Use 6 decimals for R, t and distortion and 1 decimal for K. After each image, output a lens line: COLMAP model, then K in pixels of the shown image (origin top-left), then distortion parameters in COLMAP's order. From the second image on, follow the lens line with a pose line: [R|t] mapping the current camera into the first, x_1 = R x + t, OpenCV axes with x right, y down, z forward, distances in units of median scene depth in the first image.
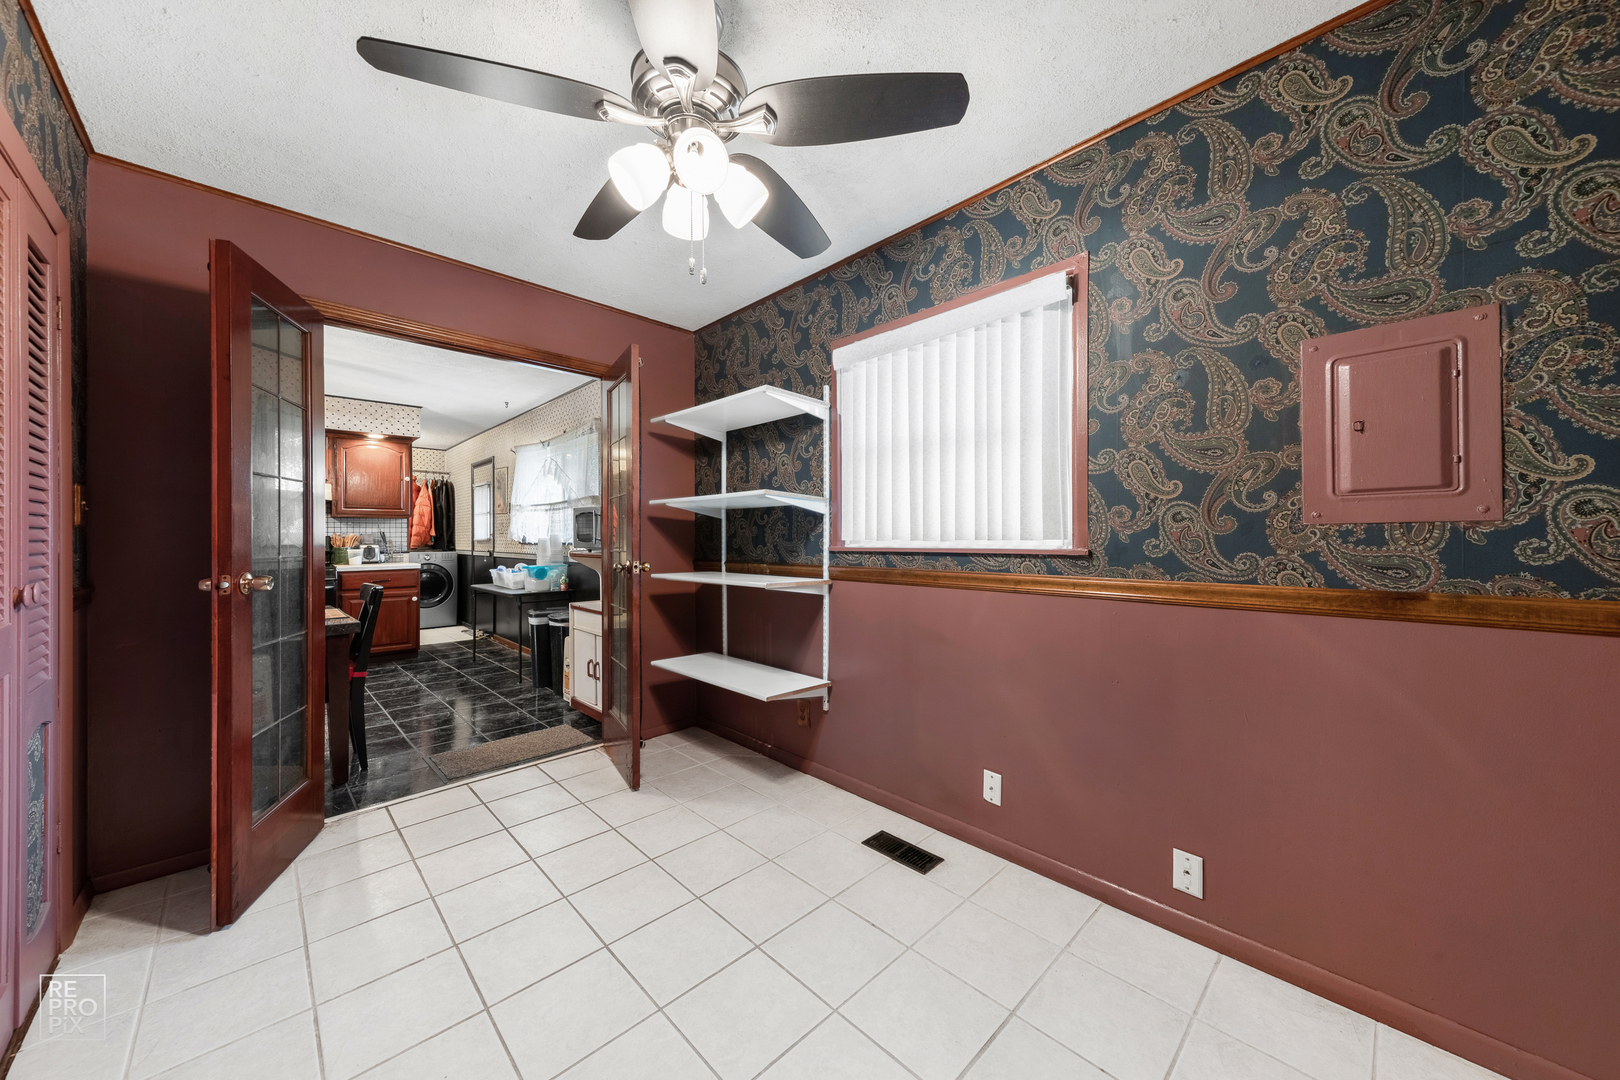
lens RADIAL K [[593.0, 0, 810.0], [0, 593.0, 538.2], [0, 0, 1]] dist [-0.001133, -0.000201]
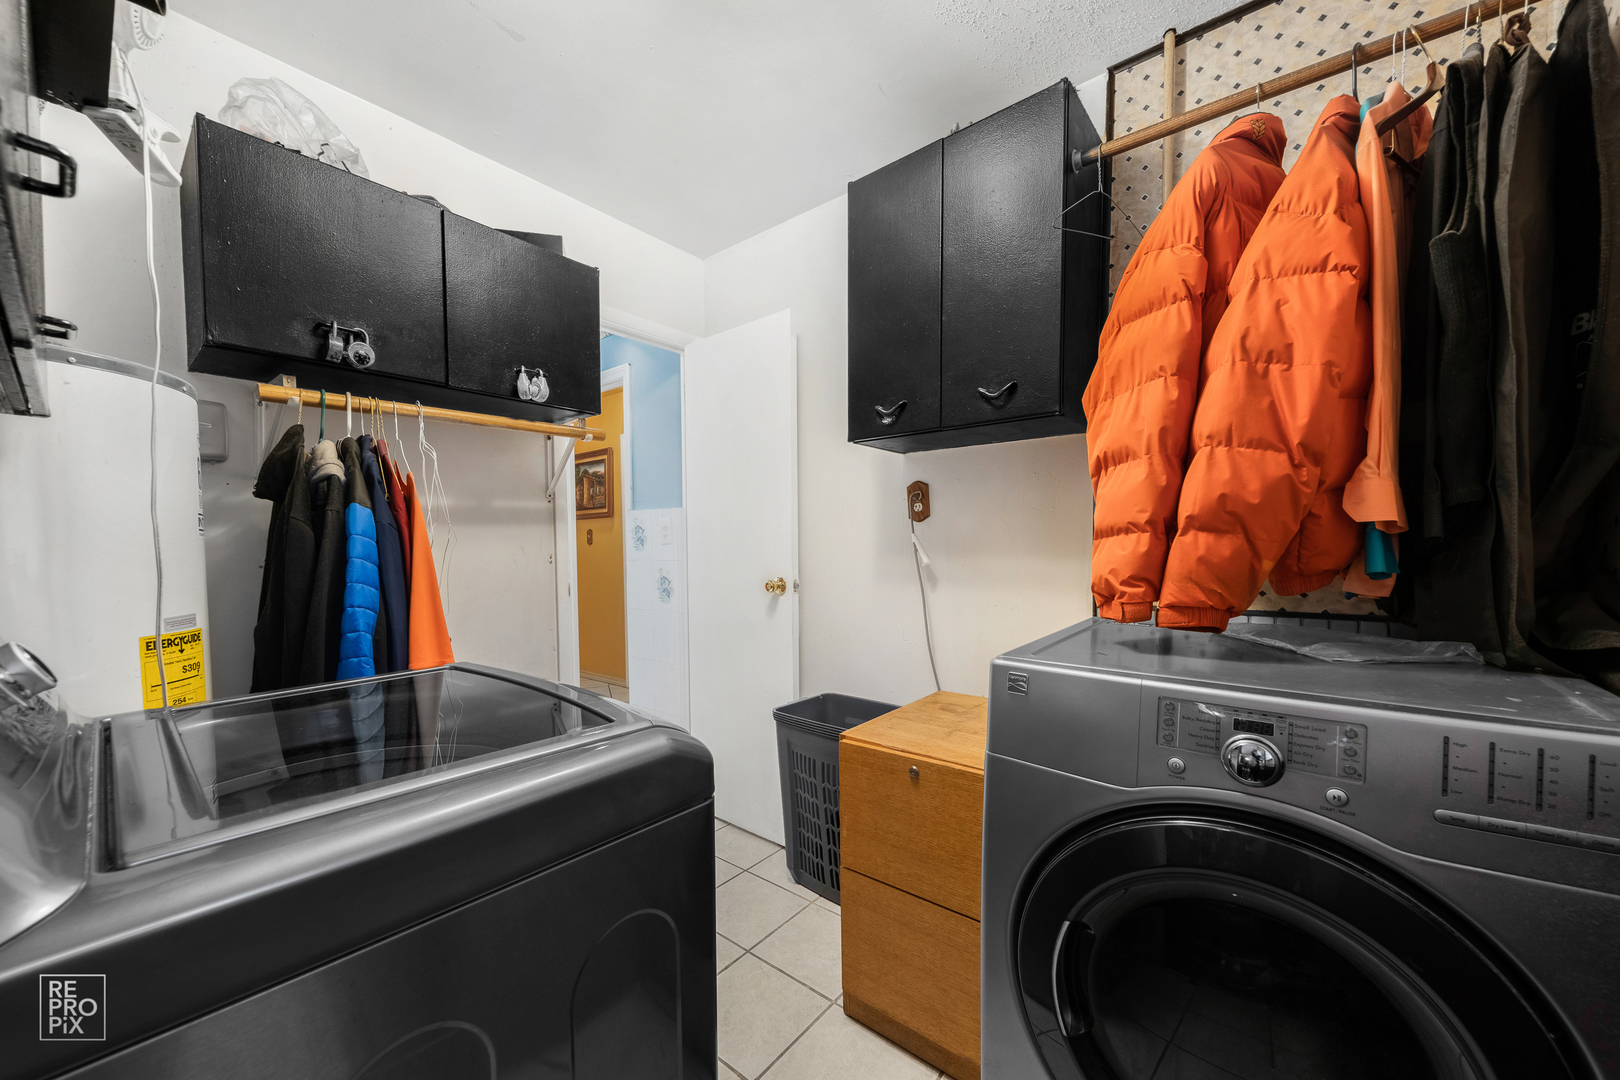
lens RADIAL K [[593.0, 0, 811.1], [0, 593.0, 551.2], [0, 0, 1]] dist [-0.001133, -0.000201]
pose [[0.114468, 0.020005, -0.993225, -0.538926], [0.002927, 0.999786, 0.020474, -0.001686], [0.993423, -0.005251, 0.114385, 0.883308]]
